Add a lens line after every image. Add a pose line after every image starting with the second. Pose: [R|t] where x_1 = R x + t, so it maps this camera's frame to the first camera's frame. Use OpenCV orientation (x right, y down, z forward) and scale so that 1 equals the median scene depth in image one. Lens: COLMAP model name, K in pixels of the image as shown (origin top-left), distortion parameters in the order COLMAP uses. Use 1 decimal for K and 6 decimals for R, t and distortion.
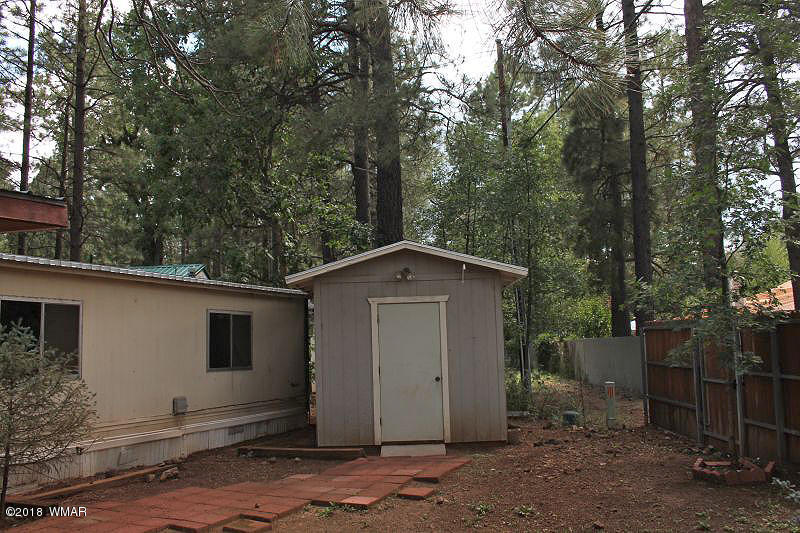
lens RADIAL K [[674.3, 0, 400.0], [0, 674.3, 266.5], [0, 0, 1]] dist [-0.134354, 0.000478]
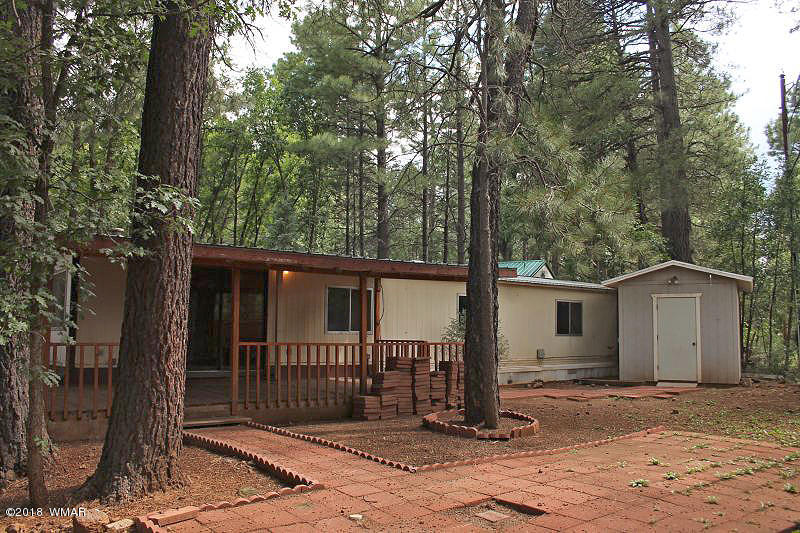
lens RADIAL K [[674.3, 0, 400.0], [0, 674.3, 266.5], [0, 0, 1]] dist [-0.134354, 0.000478]
pose [[0.884550, -0.002298, -0.466439, 0.159379], [0.012755, 0.999733, 0.019263, -0.059144], [0.466270, -0.022989, 0.884344, -0.711754]]
